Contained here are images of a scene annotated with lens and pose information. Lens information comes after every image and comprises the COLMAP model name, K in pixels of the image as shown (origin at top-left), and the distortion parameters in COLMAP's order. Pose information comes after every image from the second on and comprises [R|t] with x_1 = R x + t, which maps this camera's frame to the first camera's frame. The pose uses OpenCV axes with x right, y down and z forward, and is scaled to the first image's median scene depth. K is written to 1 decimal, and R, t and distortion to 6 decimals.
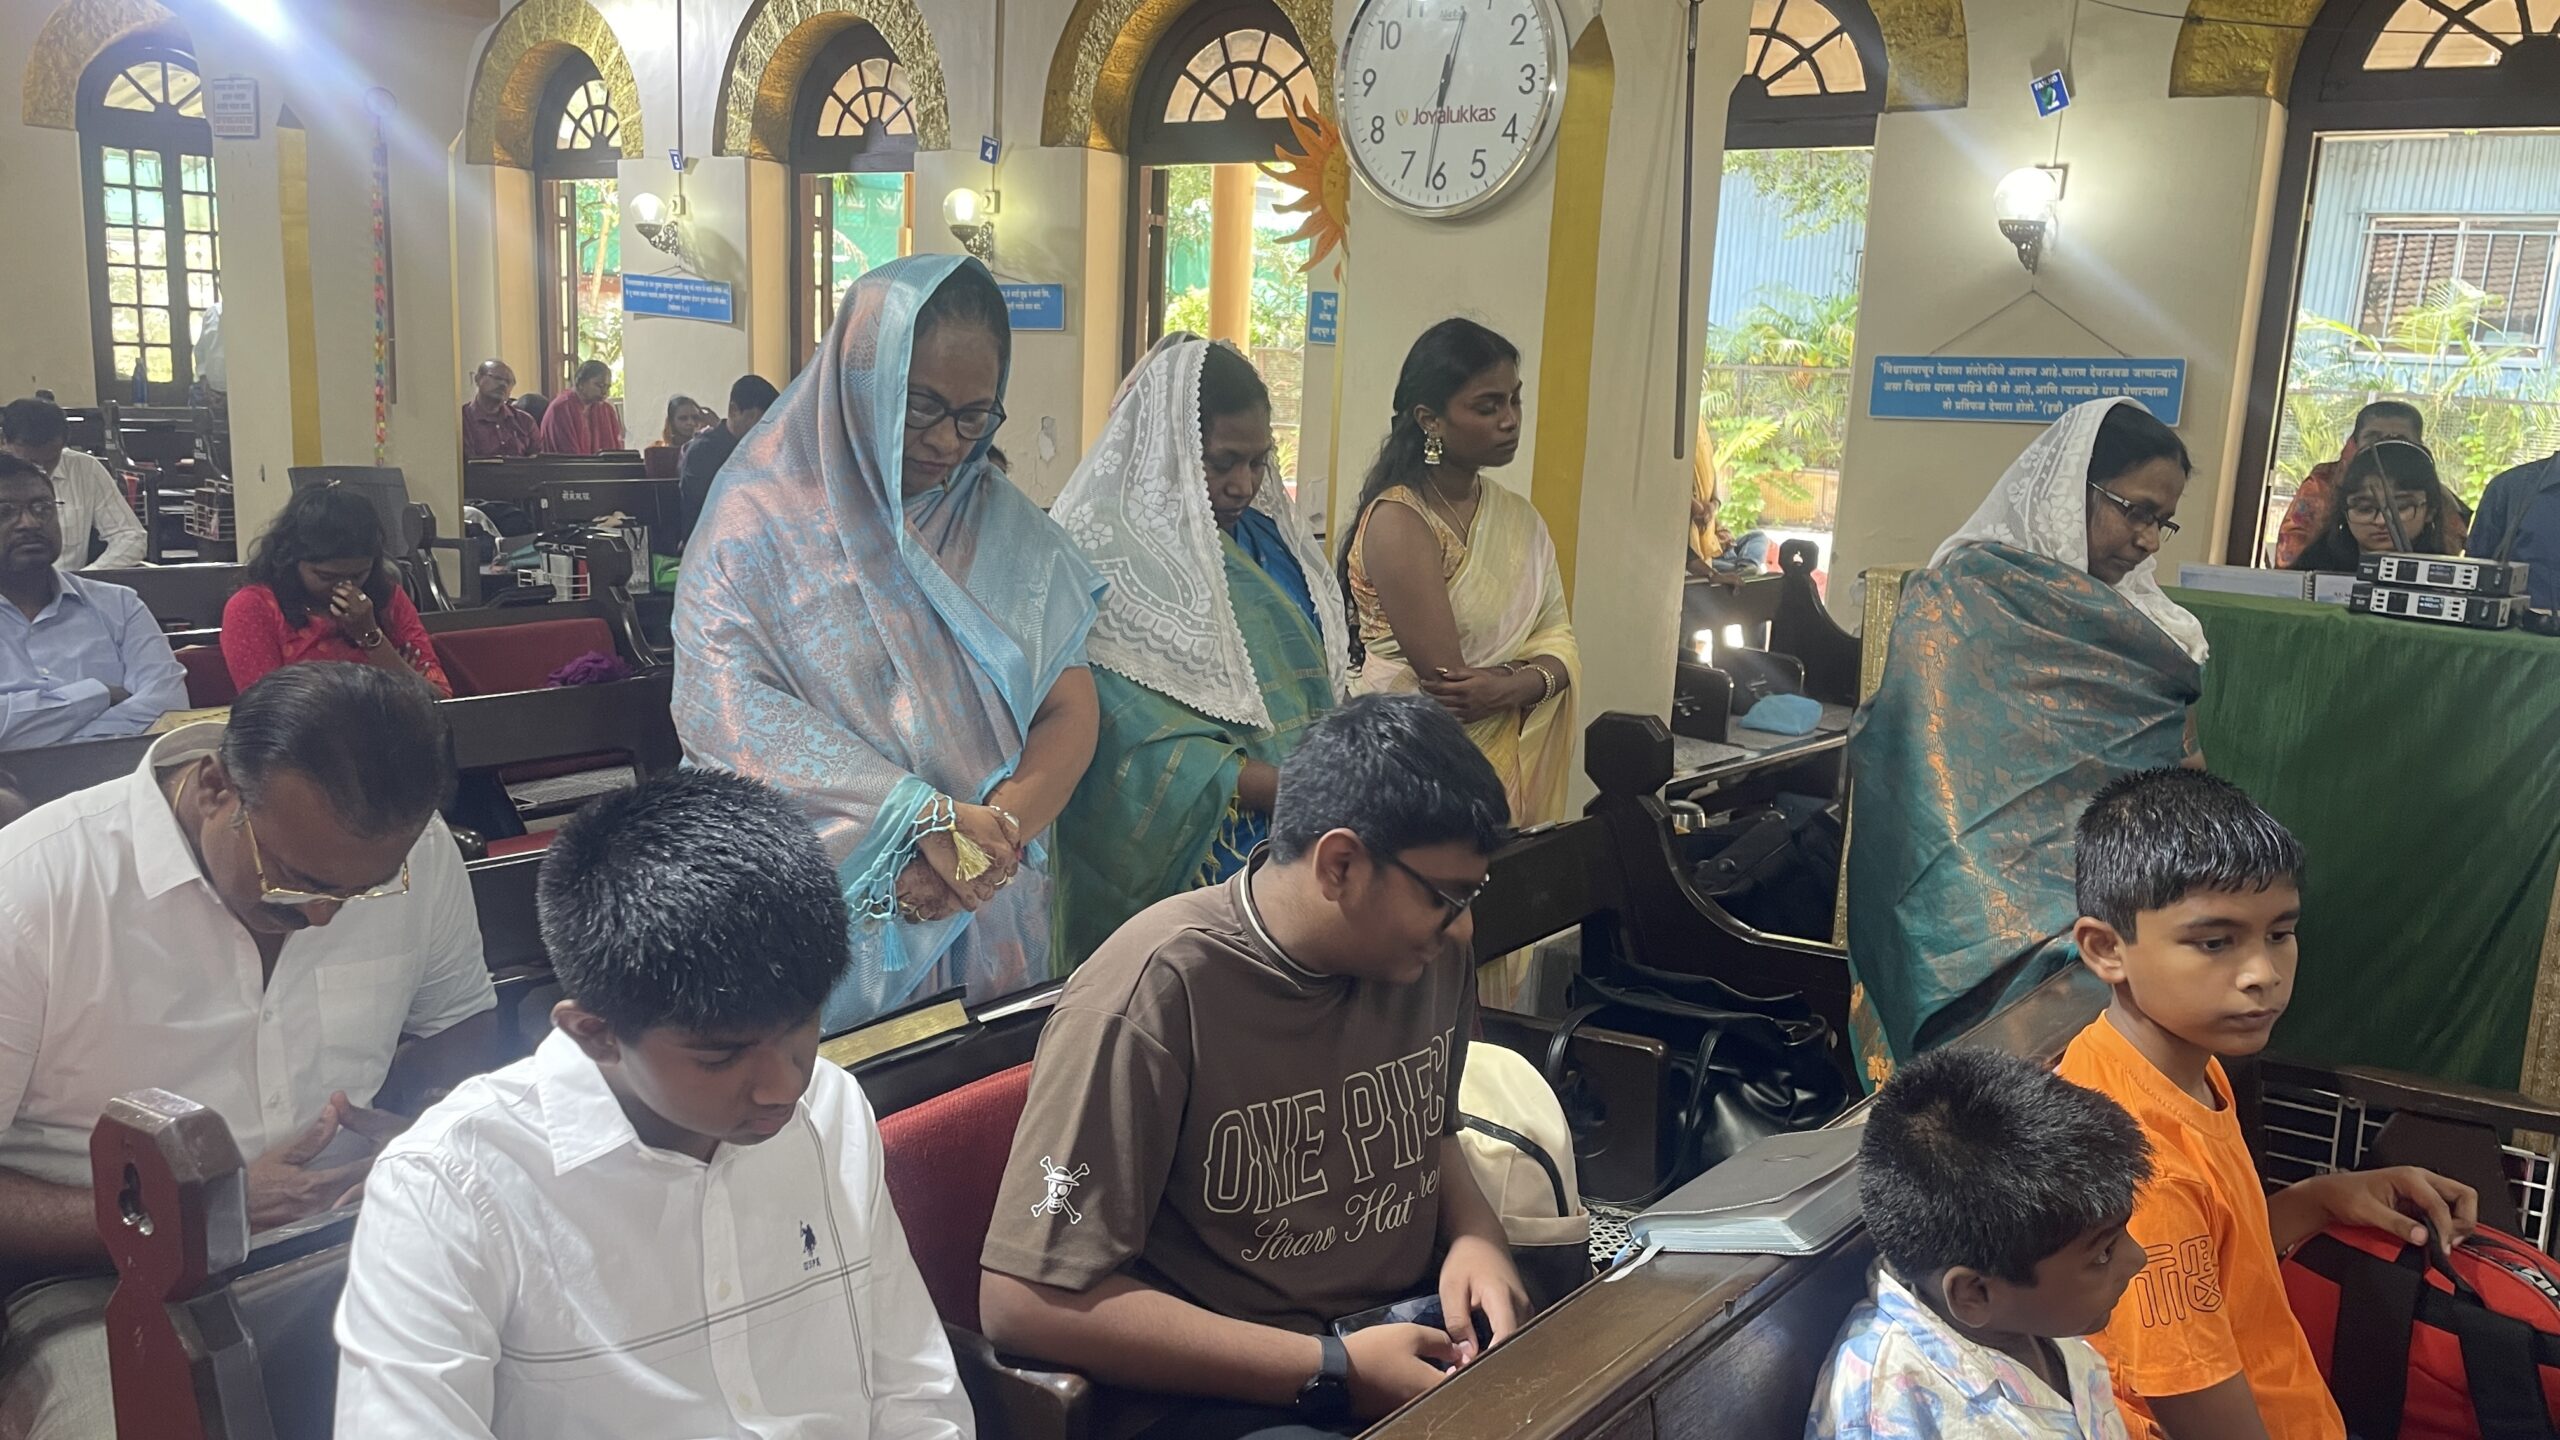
lens RADIAL K [[1957.6, 0, 1273.3], [0, 1957.6, 699.2], [0, 0, 1]] dist [0.082560, -0.116393]
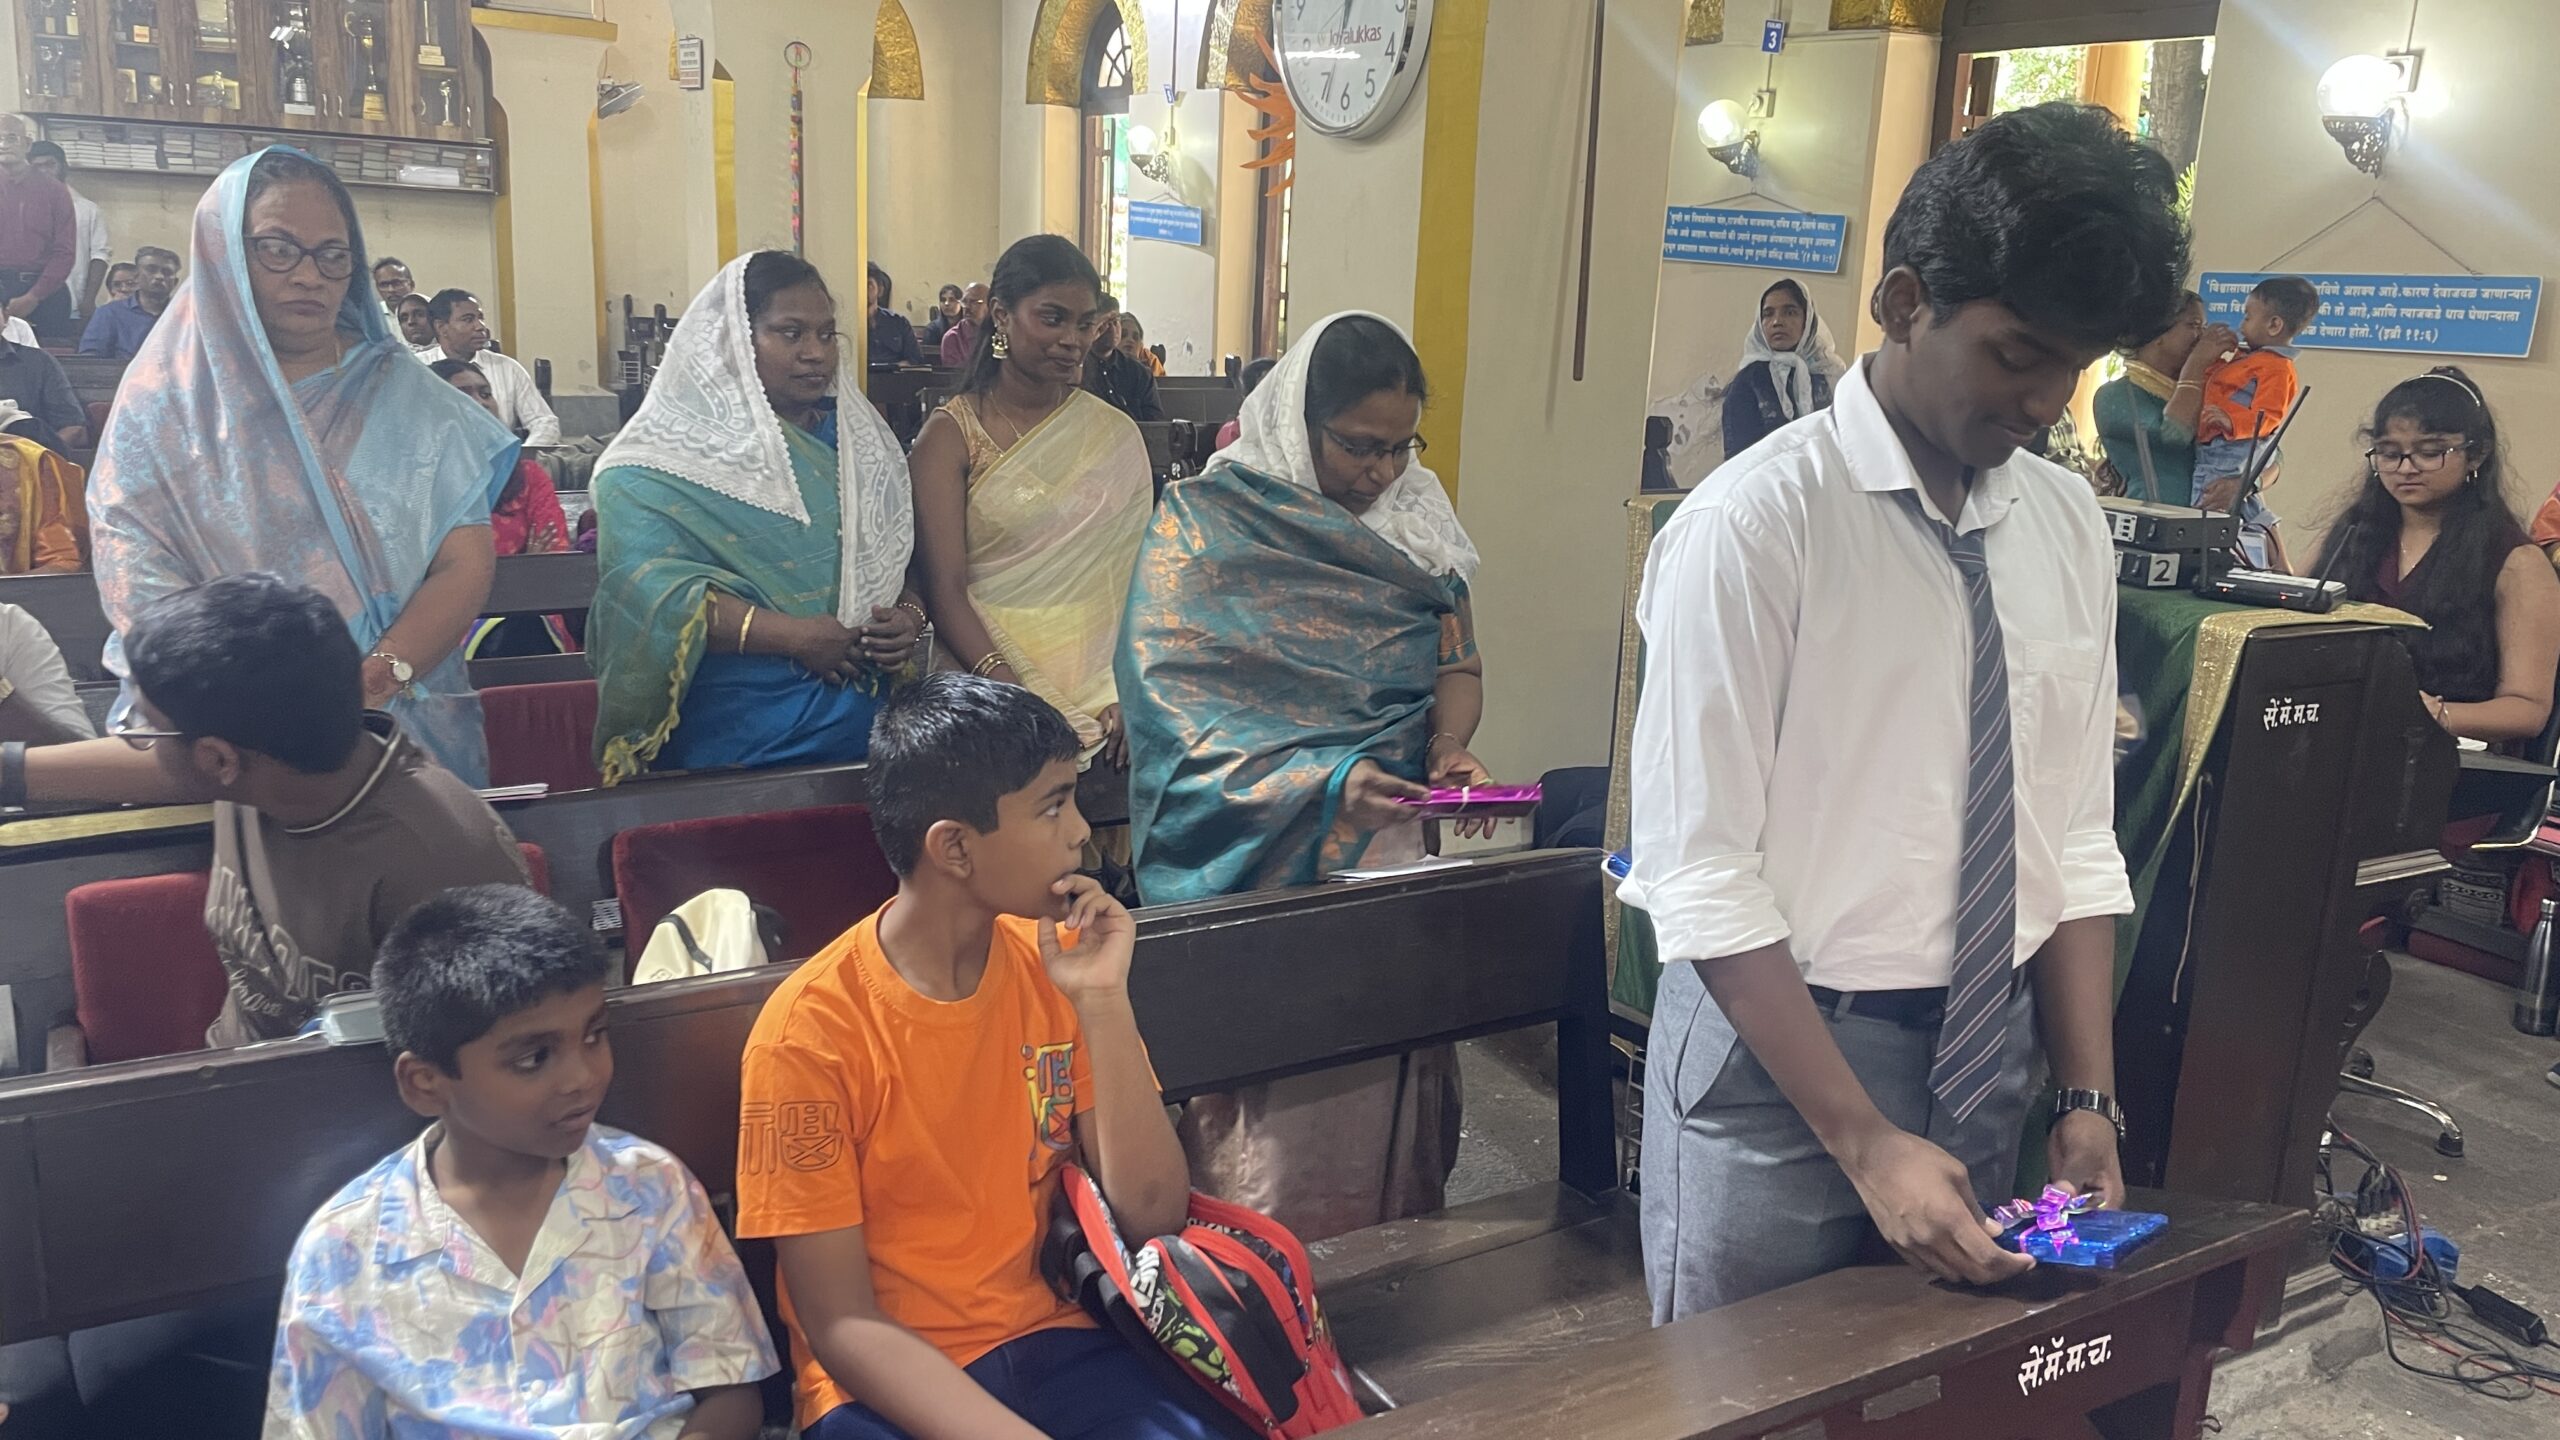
lens RADIAL K [[1913.2, 0, 1272.8], [0, 1913.2, 704.2], [0, 0, 1]] dist [0.082251, -0.105709]
pose [[0.934905, 0.077061, -0.346430, 0.241314], [-0.060602, 0.996469, 0.058113, -0.005018], [0.349685, -0.033336, 0.936274, 0.025581]]
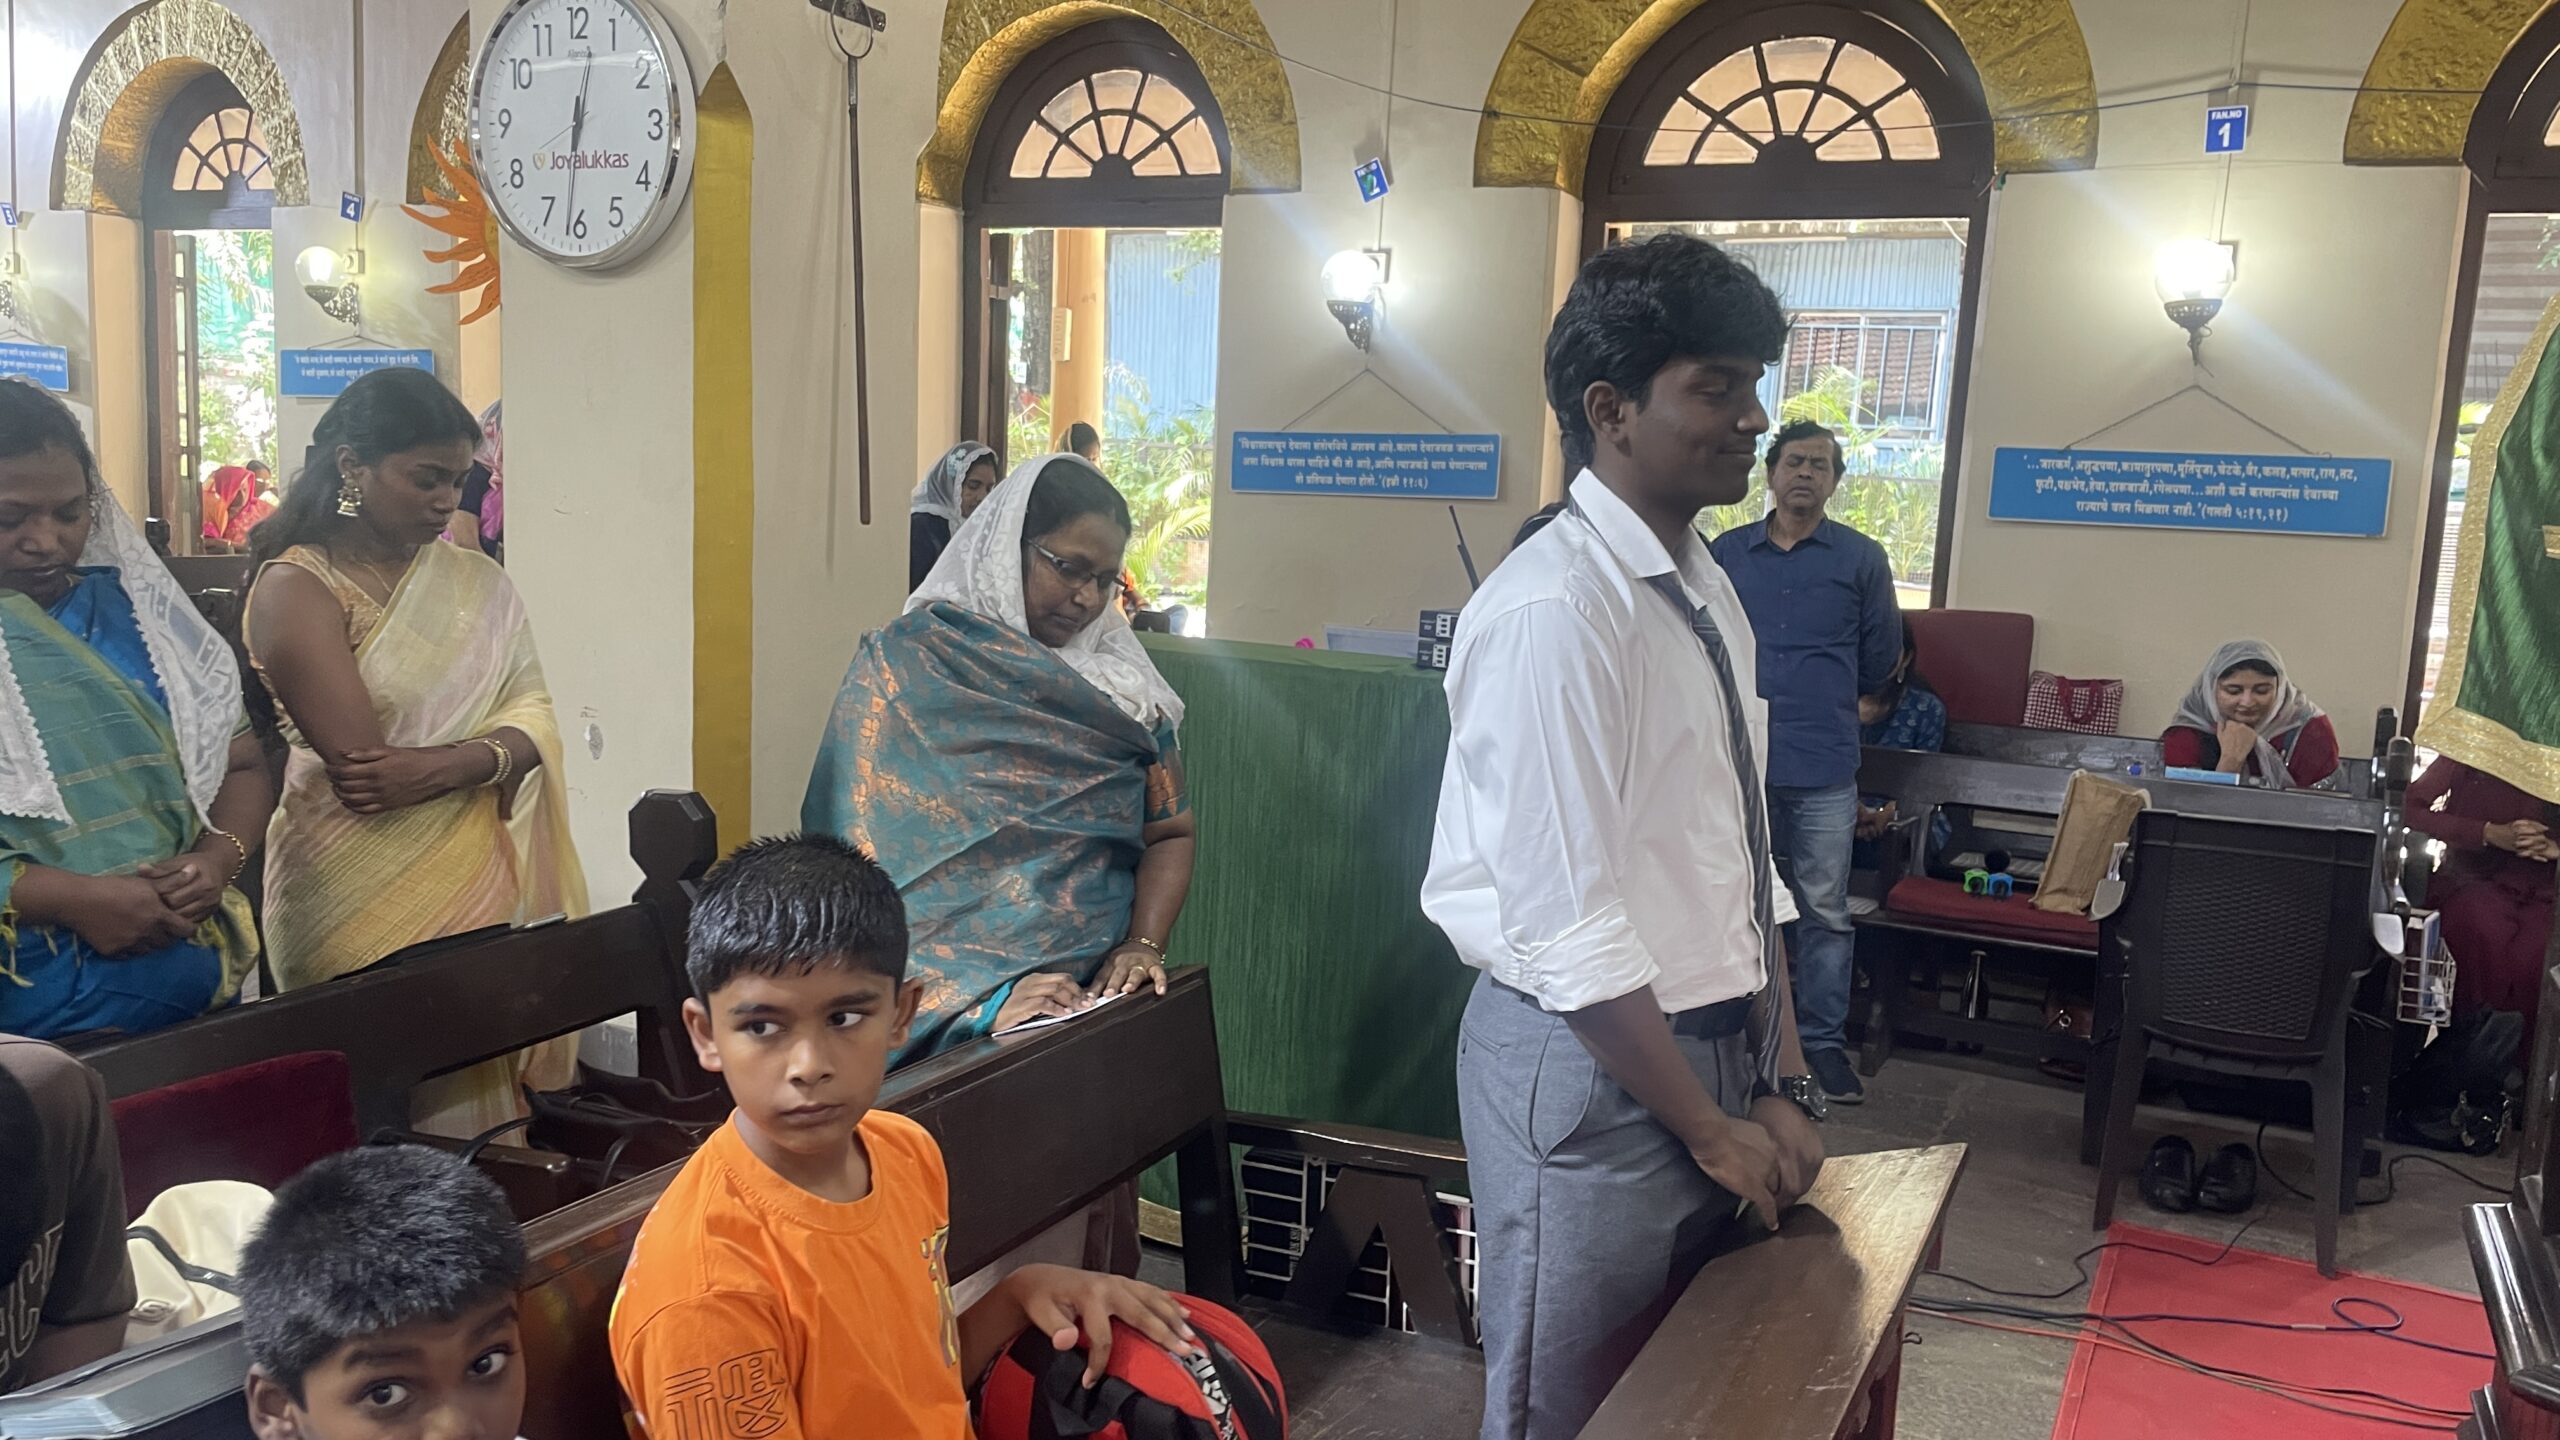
lens RADIAL K [[1951.5, 0, 1281.8], [0, 1951.5, 708.6], [0, 0, 1]] dist [0.080877, -0.113663]
pose [[0.977890, -0.026713, 0.207407, 0.121067], [0.034282, 0.998868, -0.032987, 0.003558], [-0.206291, 0.039368, 0.977698, 0.014257]]
